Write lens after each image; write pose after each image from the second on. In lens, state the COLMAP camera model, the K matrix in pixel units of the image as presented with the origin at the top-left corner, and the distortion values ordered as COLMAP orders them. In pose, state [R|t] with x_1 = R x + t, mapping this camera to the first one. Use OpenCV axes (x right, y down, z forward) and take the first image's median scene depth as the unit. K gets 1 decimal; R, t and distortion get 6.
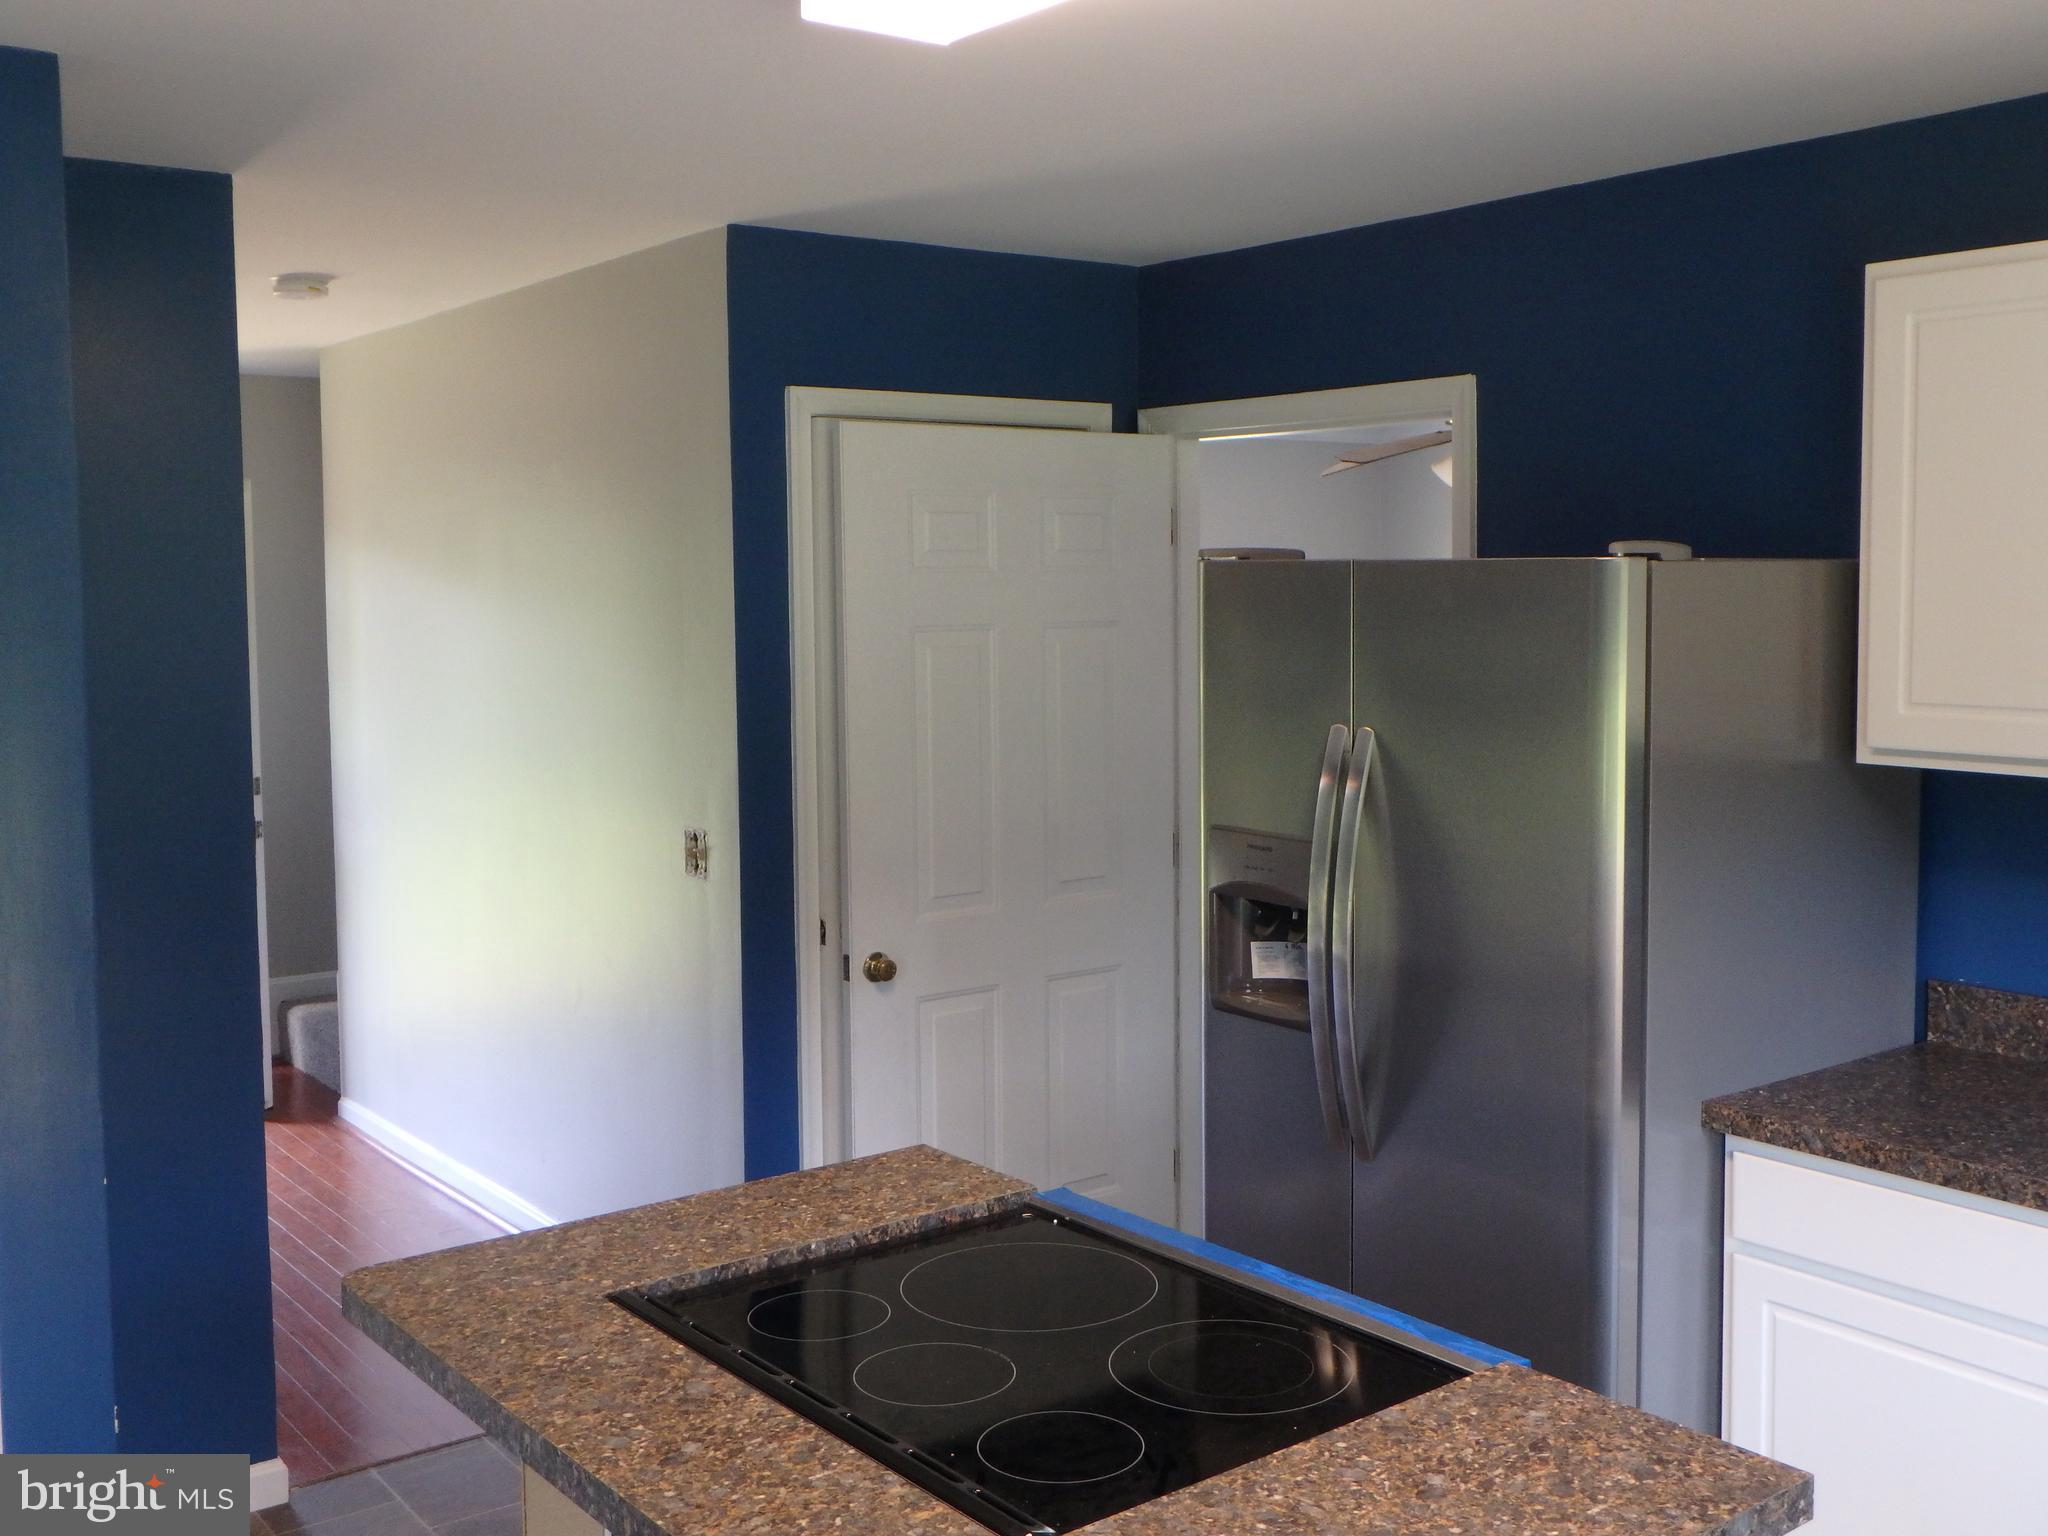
lens RADIAL K [[2035.0, 0, 1073.7], [0, 2035.0, 695.3], [0, 0, 1]] dist [0.008955, 0.000000]
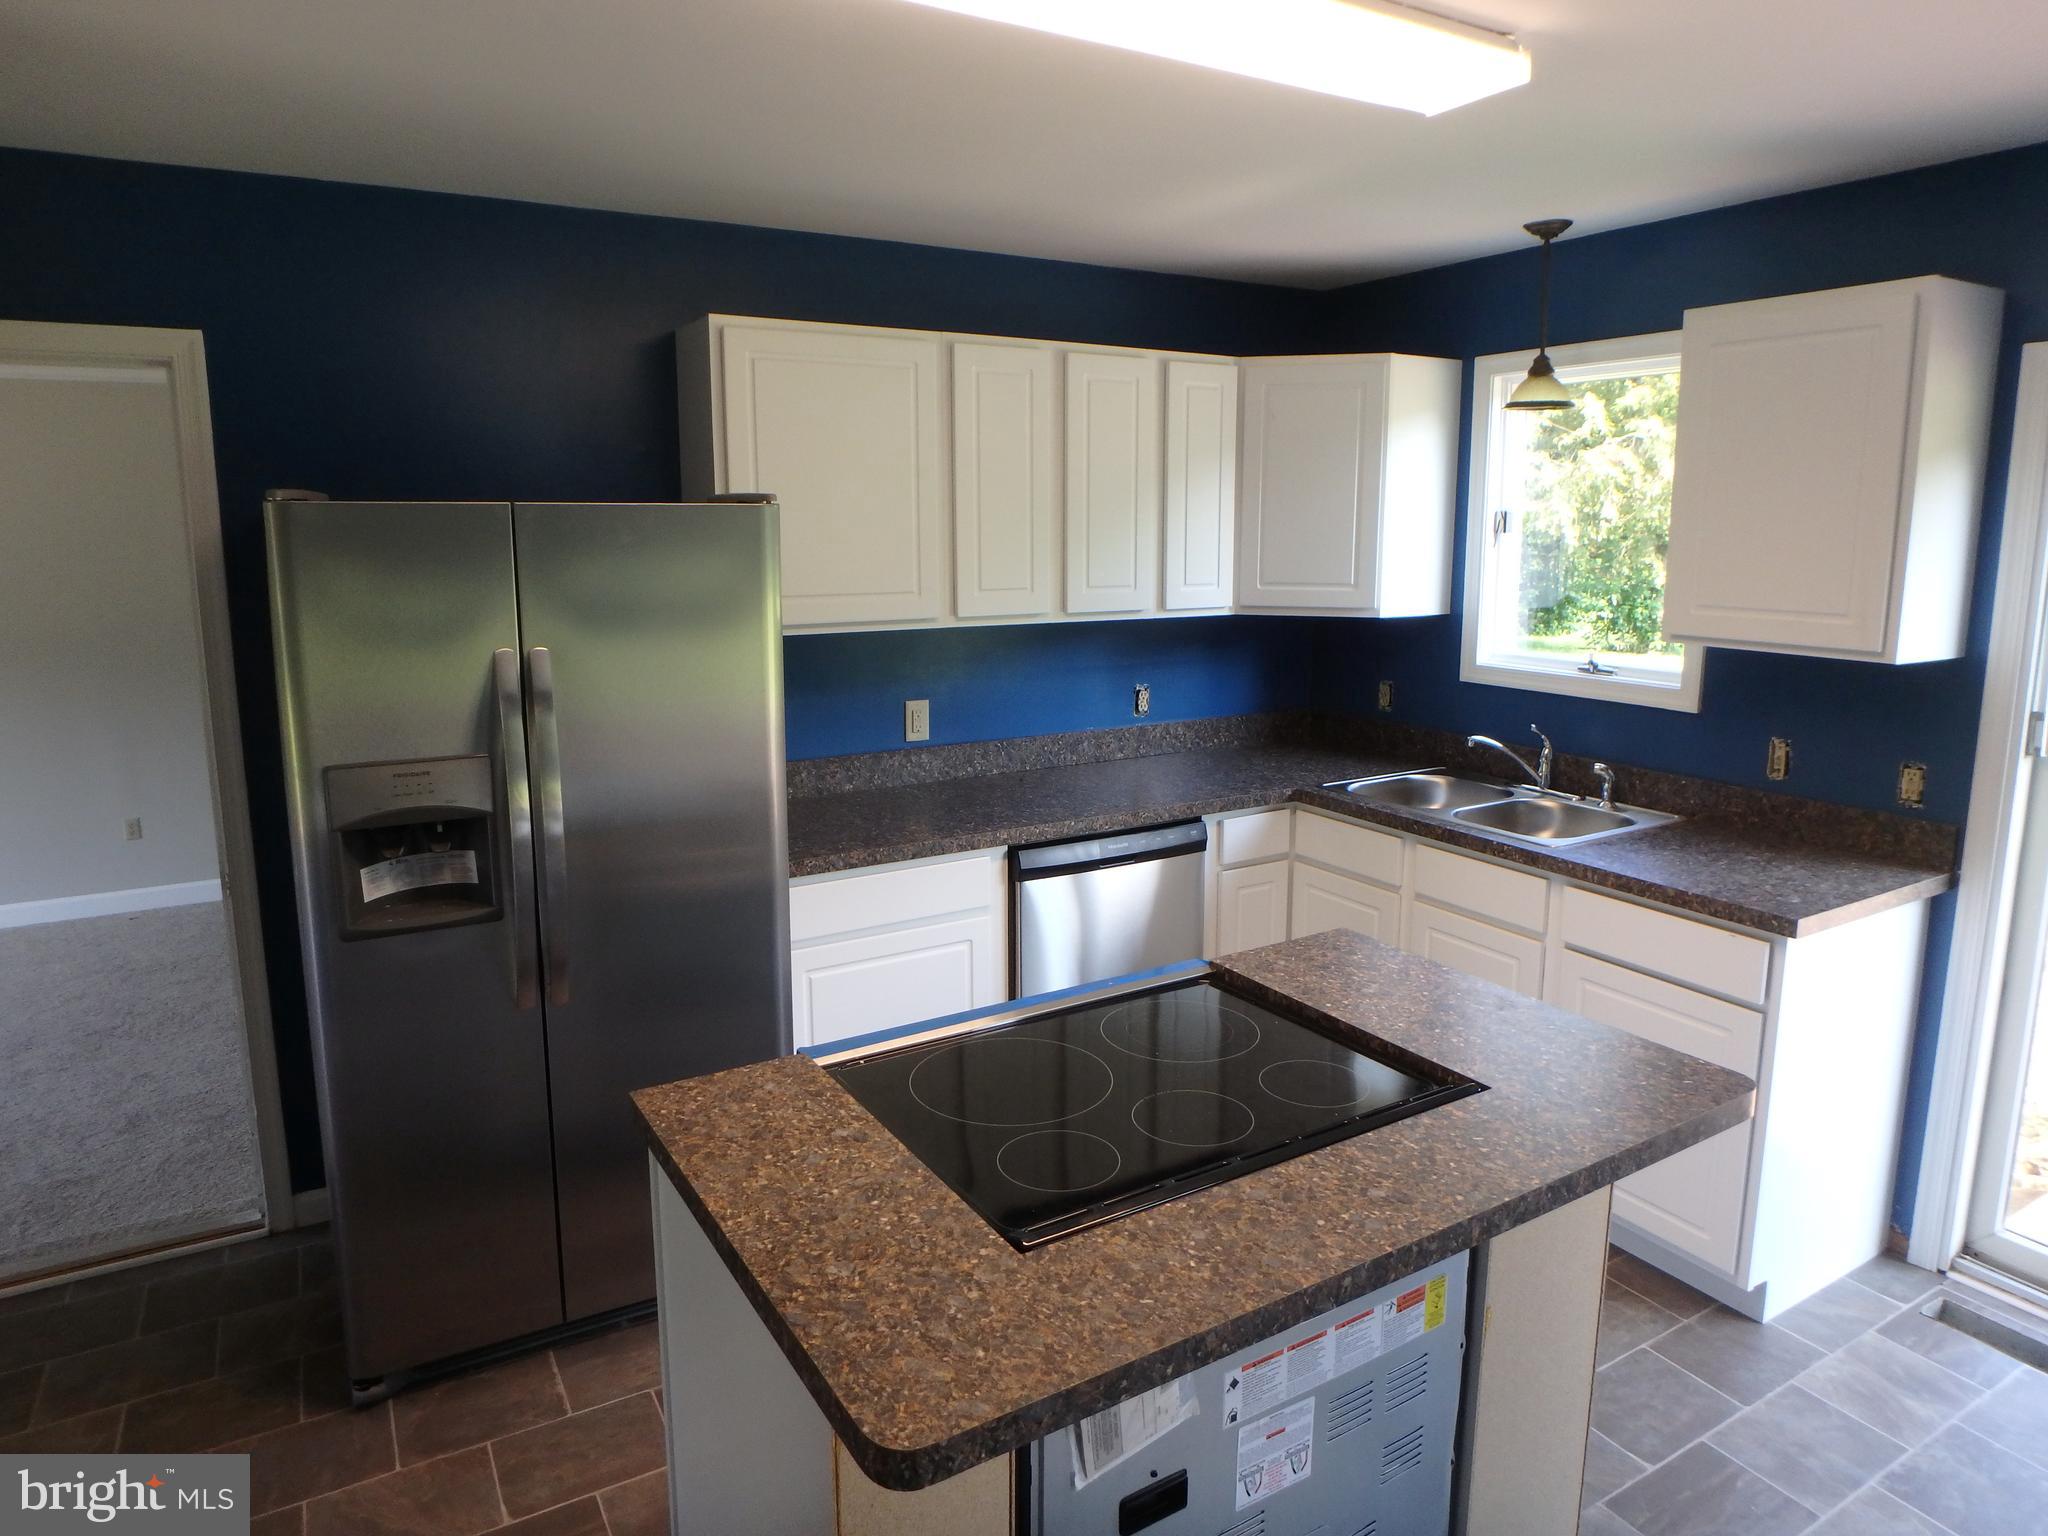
lens RADIAL K [[1277.6, 0, 1036.5], [0, 1277.6, 702.6], [0, 0, 1]] dist [-0.033889, 0.007004]
pose [[0.122945, -0.136818, 0.982937, -0.620366], [0.054645, 0.989882, 0.130949, -0.036413], [-0.990908, 0.037613, 0.129178, 0.707358]]
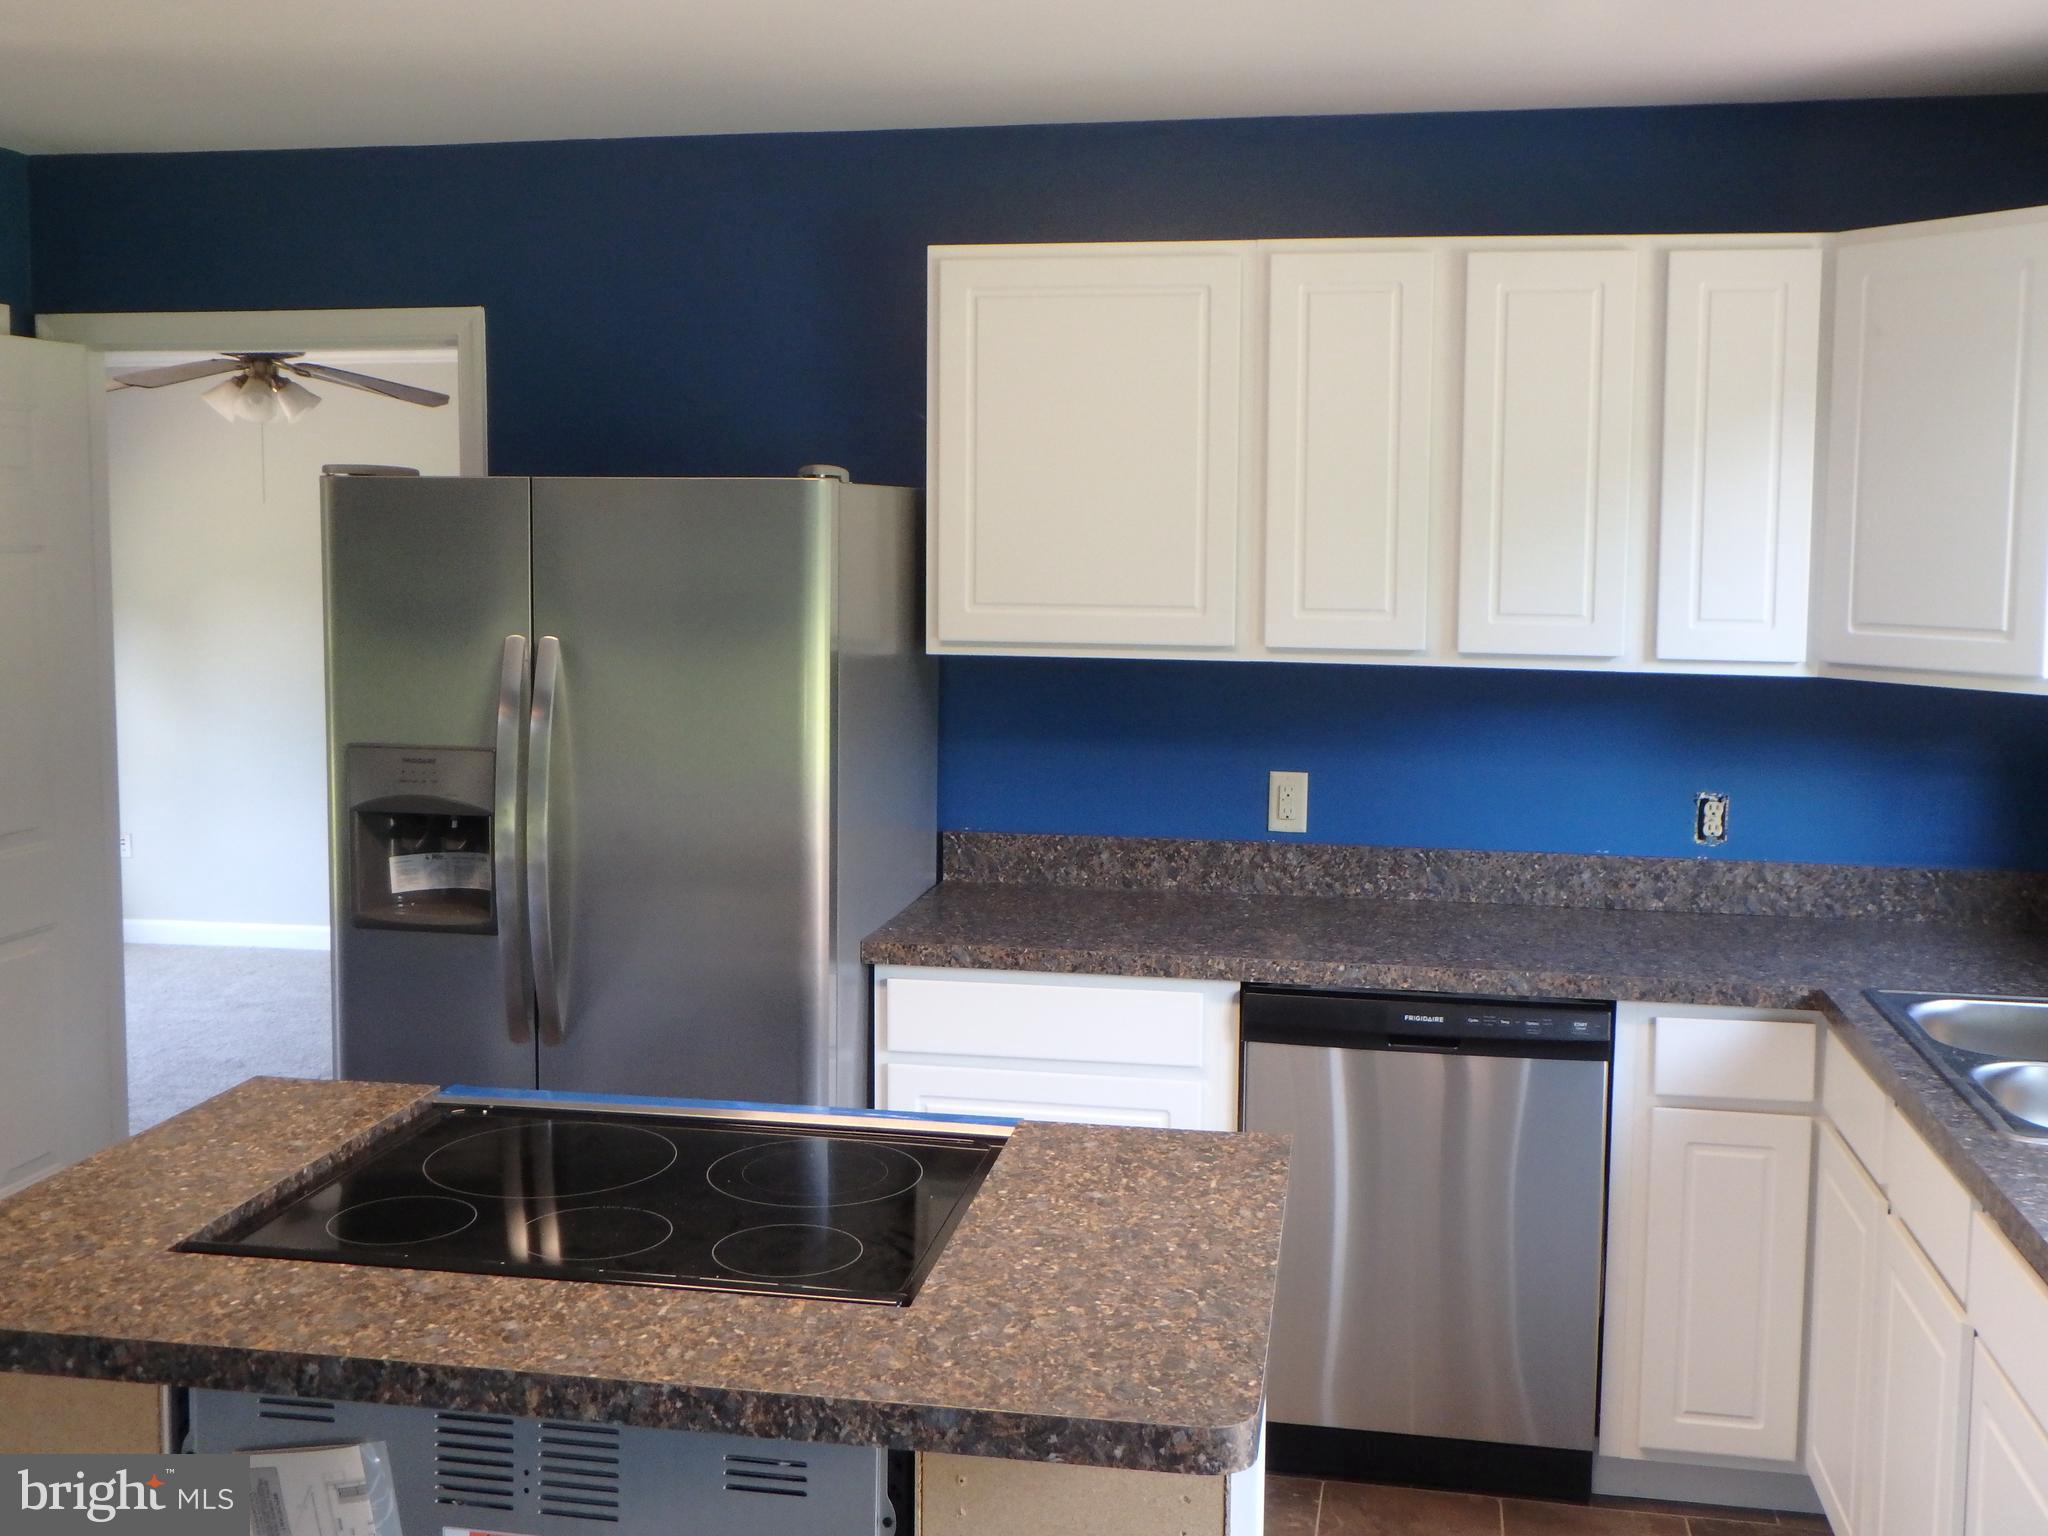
lens RADIAL K [[2035.0, 0, 1030.3], [0, 2035.0, 669.2], [0, 0, 1]] dist [0.008955, 0.000000]
pose [[0.749773, -0.031973, 0.660922, -0.418899], [0.023311, 0.999488, 0.021907, 0.018592], [-0.661284, -0.001018, 0.750135, 0.048441]]
